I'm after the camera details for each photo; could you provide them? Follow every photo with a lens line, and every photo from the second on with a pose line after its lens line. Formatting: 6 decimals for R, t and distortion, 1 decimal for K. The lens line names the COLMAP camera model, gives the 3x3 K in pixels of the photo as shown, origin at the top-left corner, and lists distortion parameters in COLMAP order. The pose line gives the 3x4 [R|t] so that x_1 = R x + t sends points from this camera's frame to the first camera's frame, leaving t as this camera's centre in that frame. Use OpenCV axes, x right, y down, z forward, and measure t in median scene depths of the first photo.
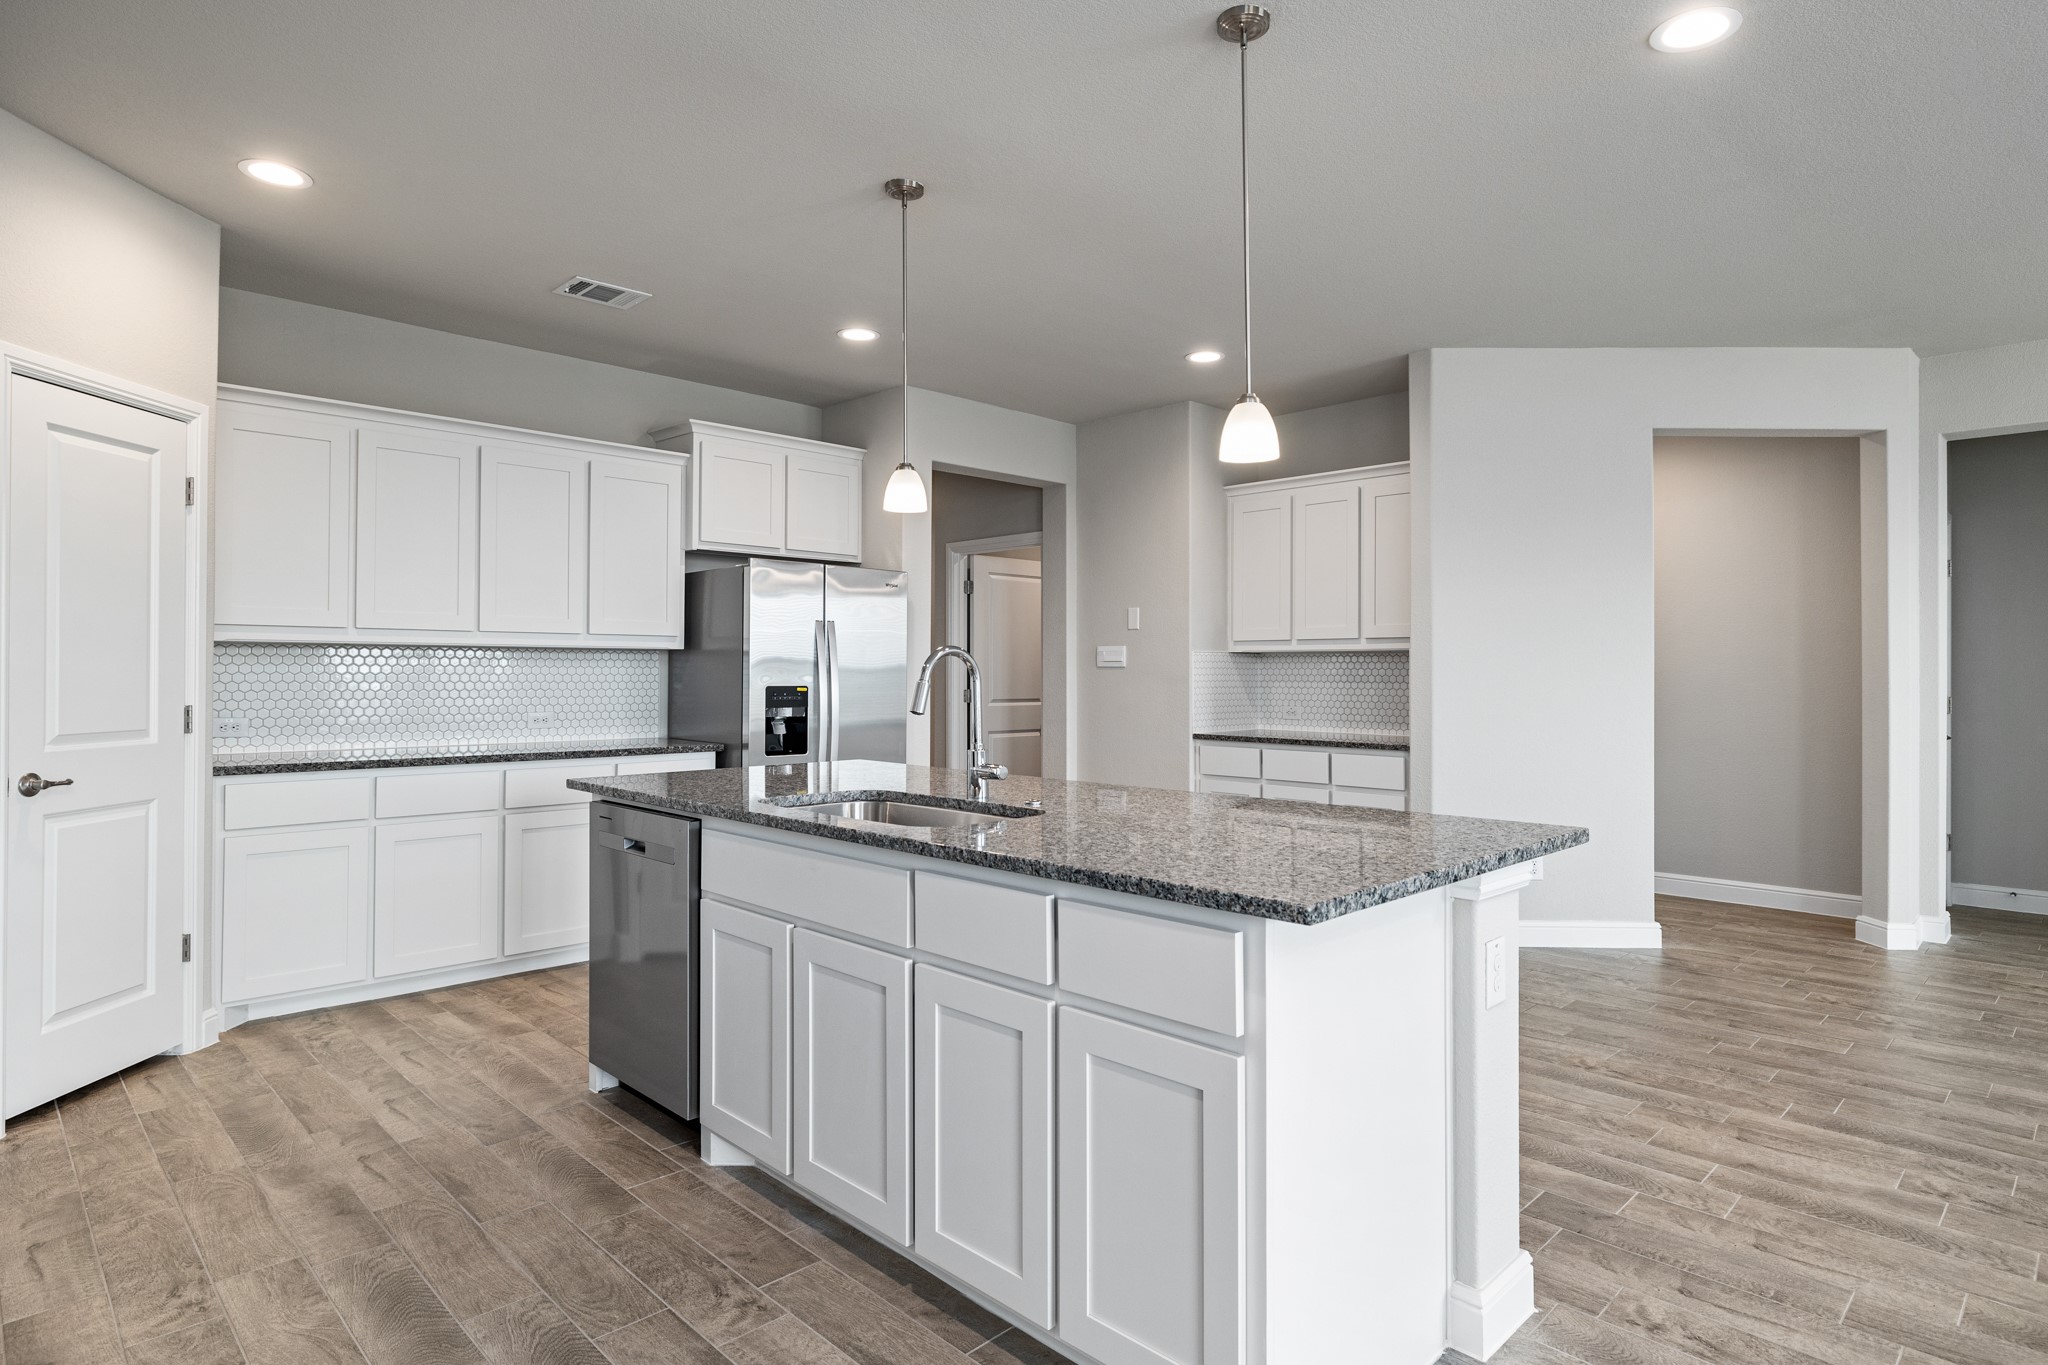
lens RADIAL K [[1106.0, 0, 1027.8], [0, 1106.0, 665.4], [0, 0, 1]] dist [0.000385, -0.002314]
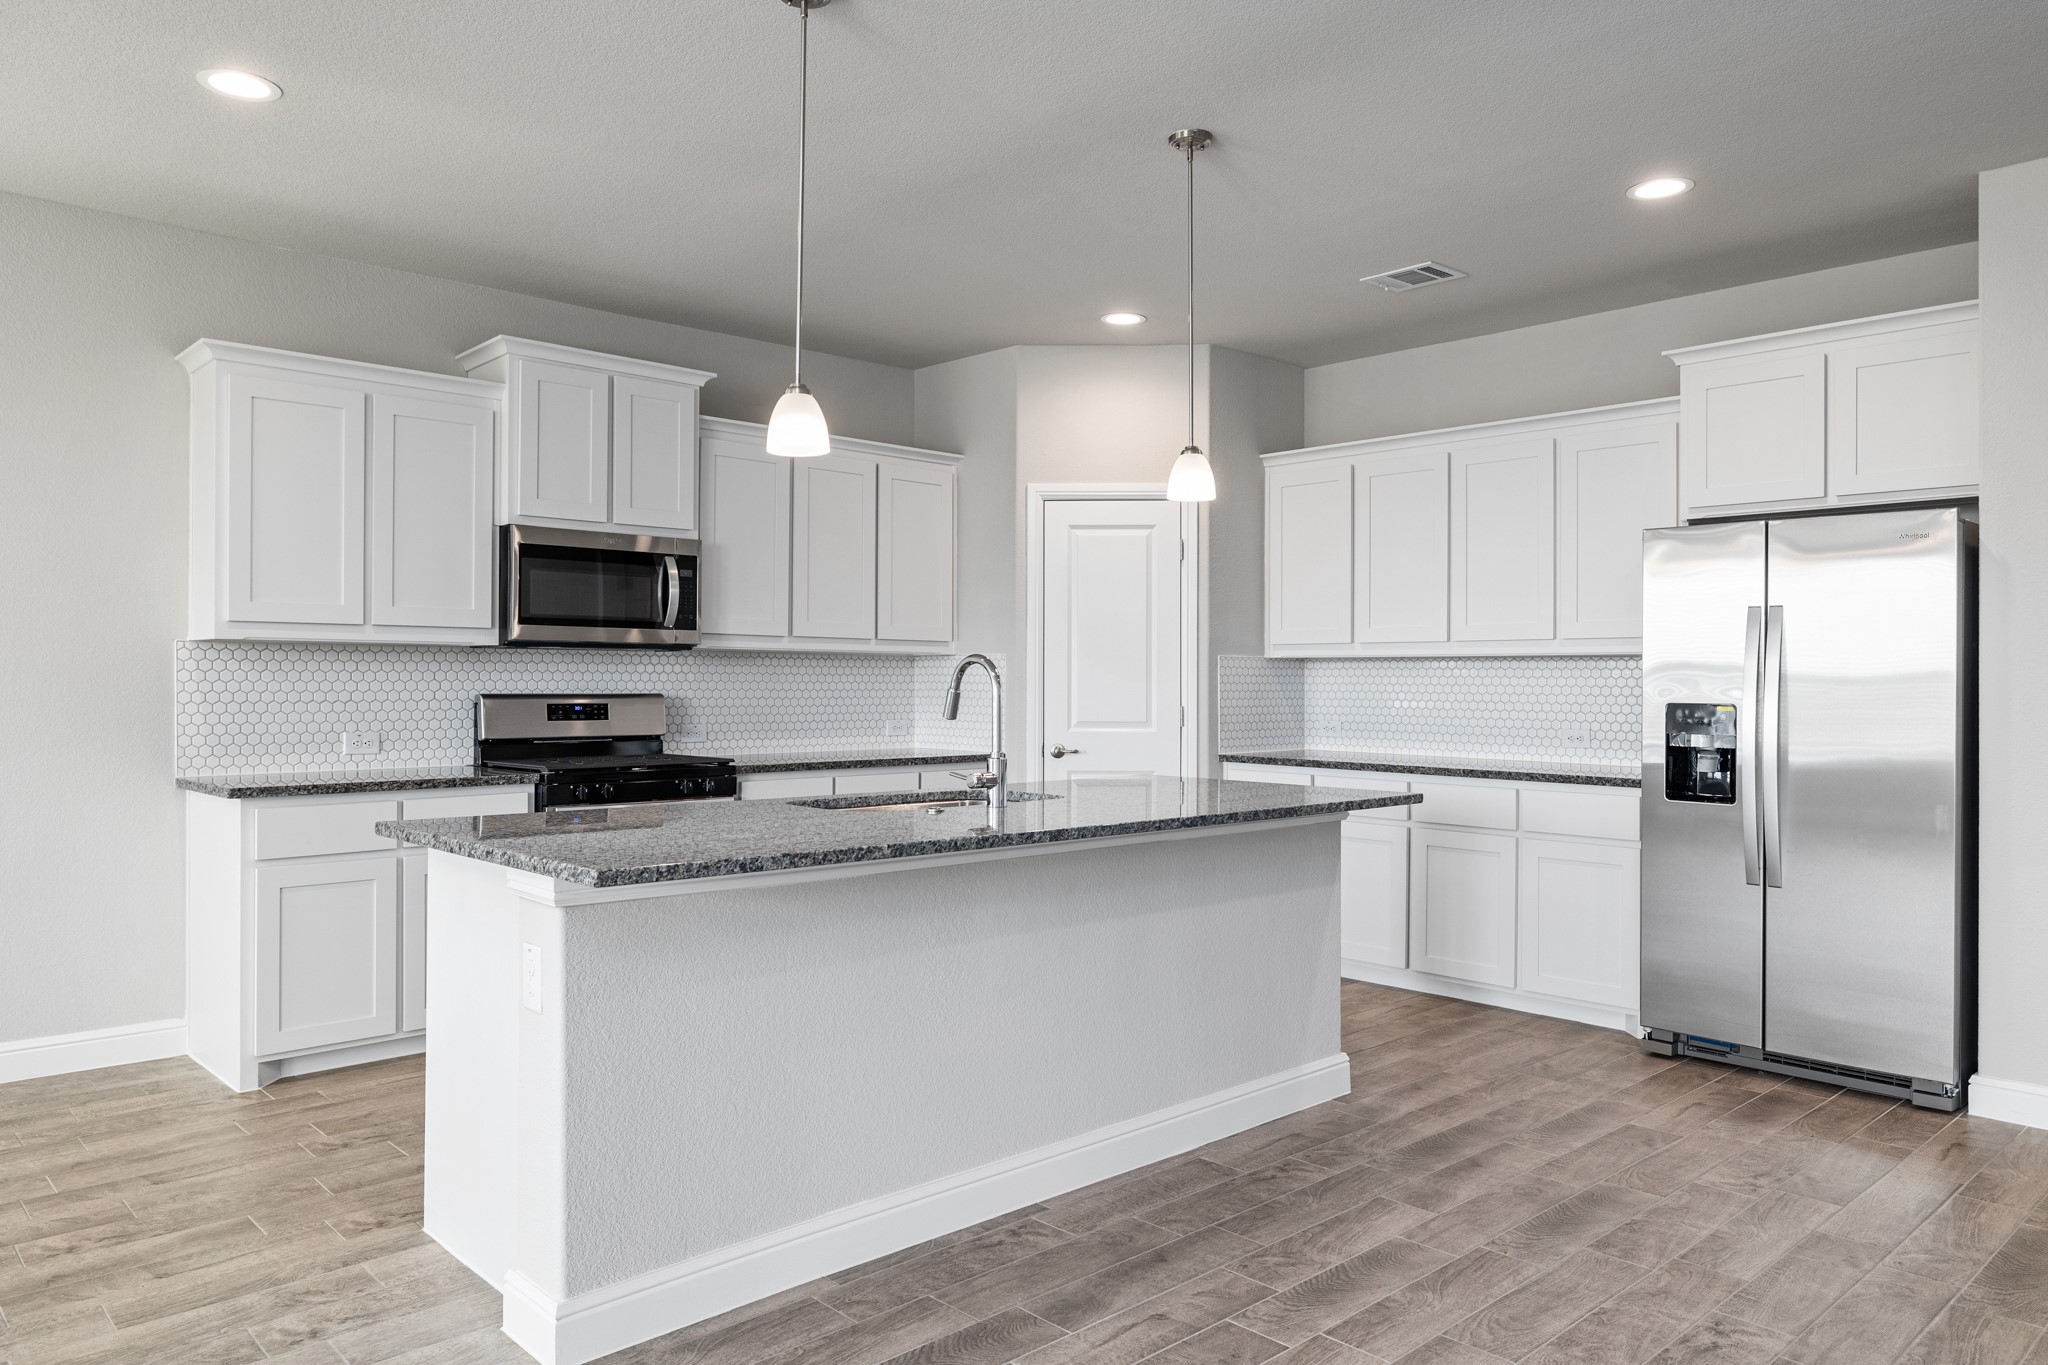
lens RADIAL K [[1379.3, 0, 1033.6], [0, 1379.3, 676.0], [0, 0, 1]] dist [0.000731, 0.003360]
pose [[-0.017918, -0.005747, -0.999823, 0.902330], [0.001685, 0.999982, -0.005778, 0.007511], [0.999838, -0.001788, -0.017908, 0.801220]]
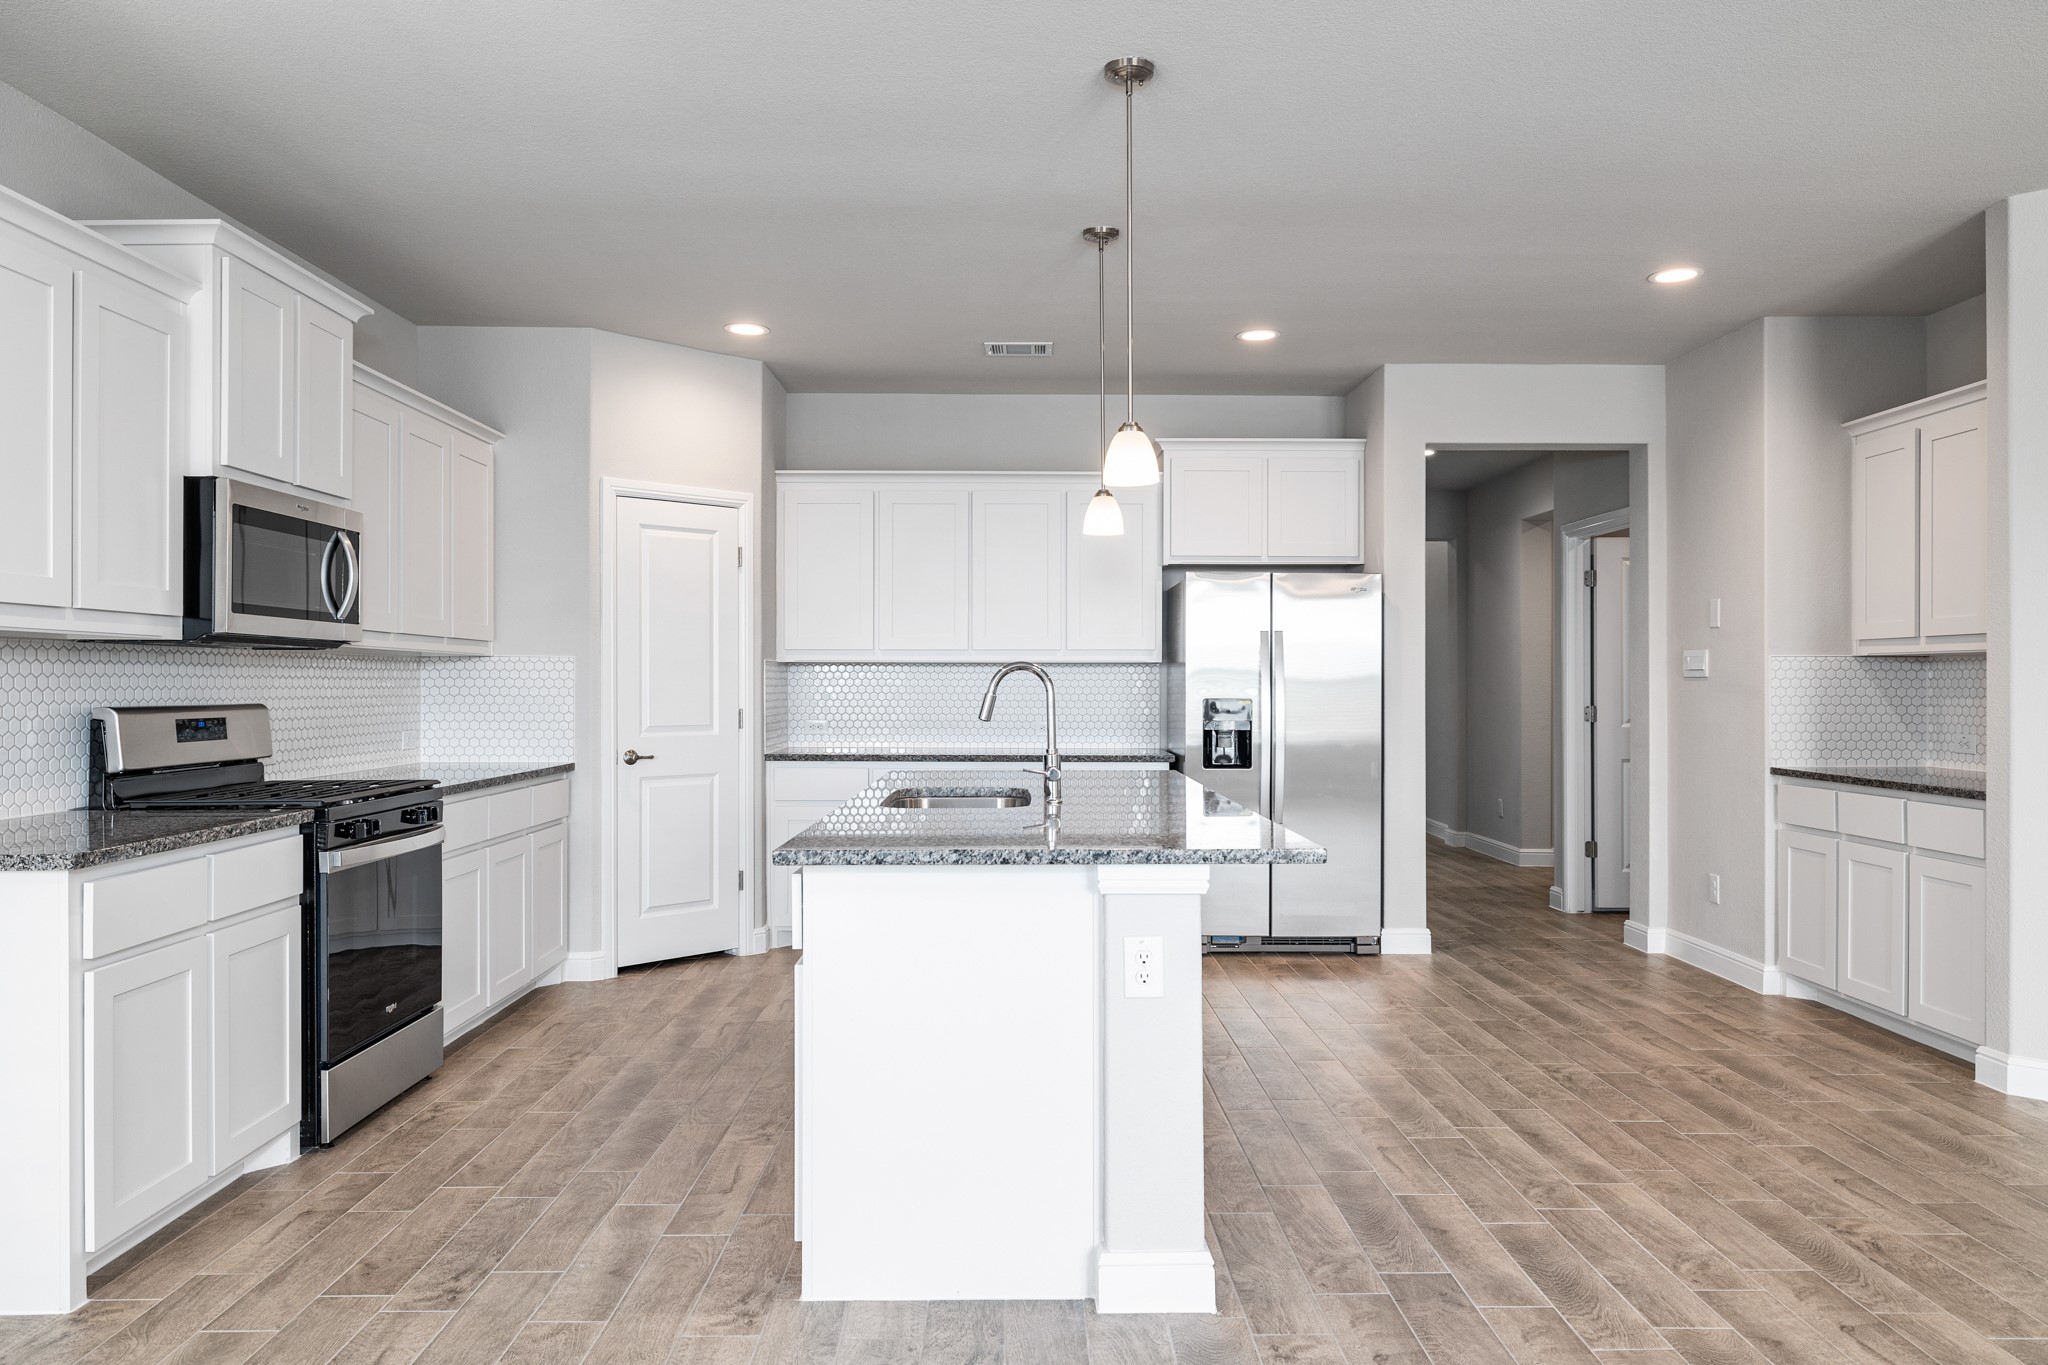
lens RADIAL K [[1379.3, 0, 1026.1], [0, 1379.3, 685.7], [0, 0, 1]] dist [0.000731, 0.003360]
pose [[0.721749, -0.000233, -0.692155, 0.684298], [0.005191, 0.999974, 0.005076, -0.000161], [0.692136, -0.007257, 0.721731, -0.017766]]
